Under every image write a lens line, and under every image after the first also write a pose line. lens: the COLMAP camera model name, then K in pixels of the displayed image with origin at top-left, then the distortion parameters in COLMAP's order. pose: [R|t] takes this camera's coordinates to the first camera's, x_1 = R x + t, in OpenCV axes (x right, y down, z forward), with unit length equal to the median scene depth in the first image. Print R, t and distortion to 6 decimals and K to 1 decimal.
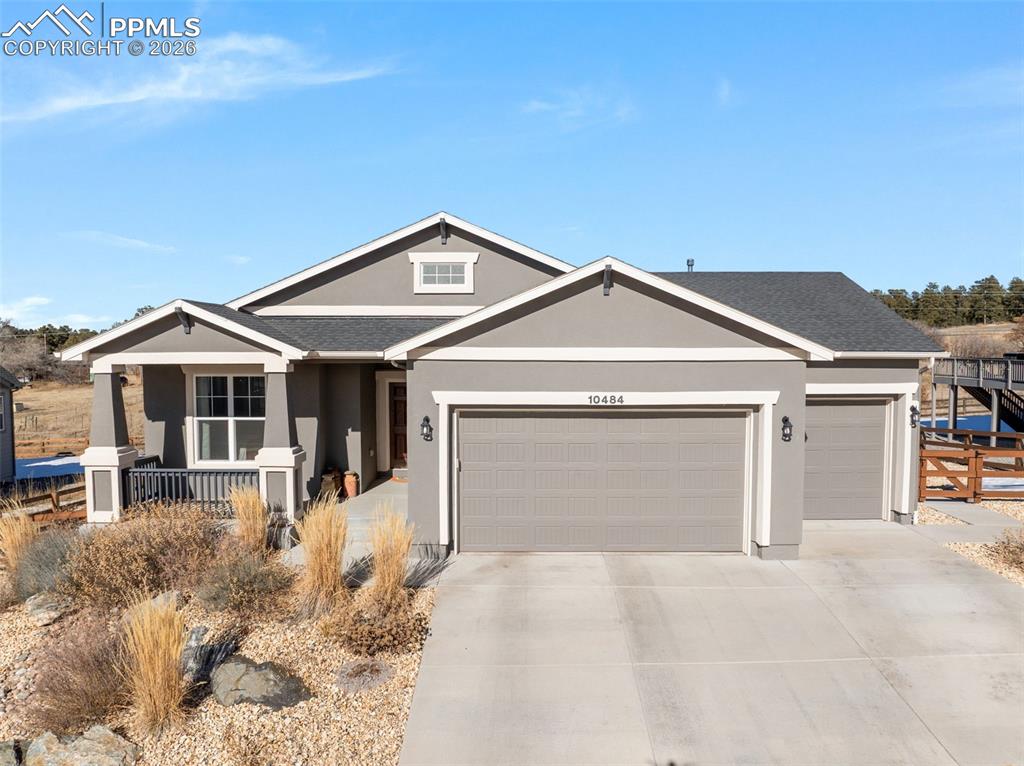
lens RADIAL K [[739.9, 0, 508.2], [0, 739.9, 378.4], [0, 0, 1]] dist [-0.040024, 0.008054]
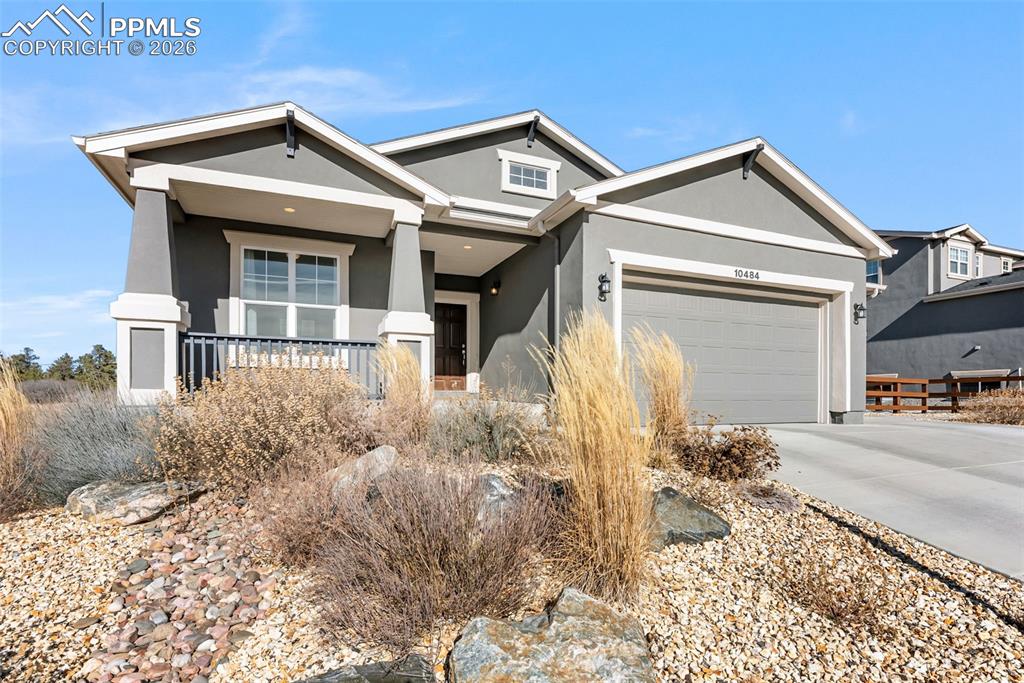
lens RADIAL K [[532.3, 0, 533.2], [0, 532.3, 391.7], [0, 0, 1]] dist [-0.000979, -0.000813]
pose [[0.909131, 0.007595, 0.416441, -0.465422], [0.015266, 0.998554, -0.051540, 0.231266], [-0.416230, 0.053214, 0.907701, 0.429537]]
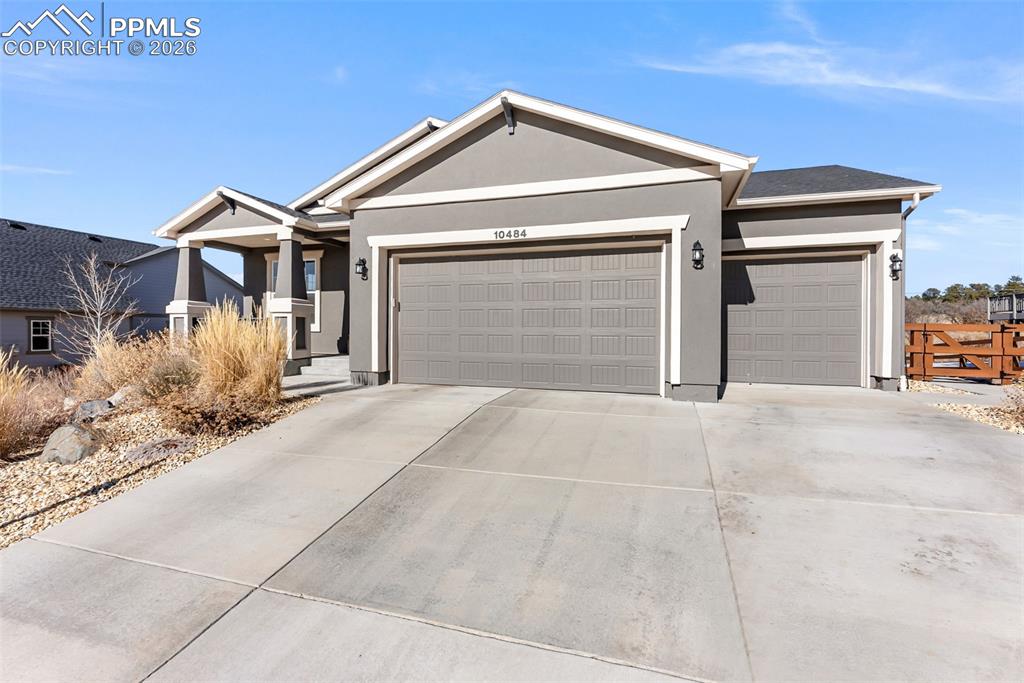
lens RADIAL K [[461.2, 0, 513.7], [0, 461.2, 331.7], [0, 0, 1]] dist [-0.004673, 0.003626]
pose [[0.953462, 0.005726, -0.301459, 0.328793], [-0.018473, 0.999051, -0.039448, 0.188231], [0.300947, 0.043181, 0.952663, 0.386683]]
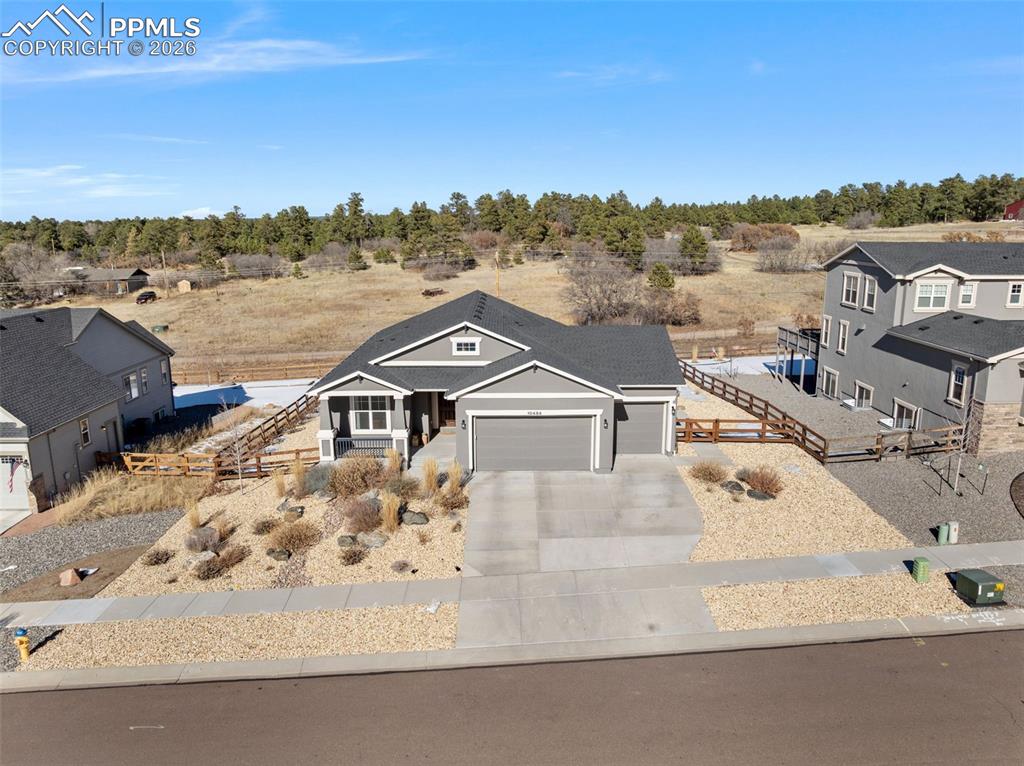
lens RADIAL K [[739.9, 0, 508.3], [0, 739.9, 384.7], [0, 0, 1]] dist [-0.040024, 0.008054]
pose [[0.999795, -0.006875, 0.019062, -0.005101], [0.003576, 0.985790, 0.167946, -0.486833], [-0.019946, -0.167843, 0.985612, -1.457503]]
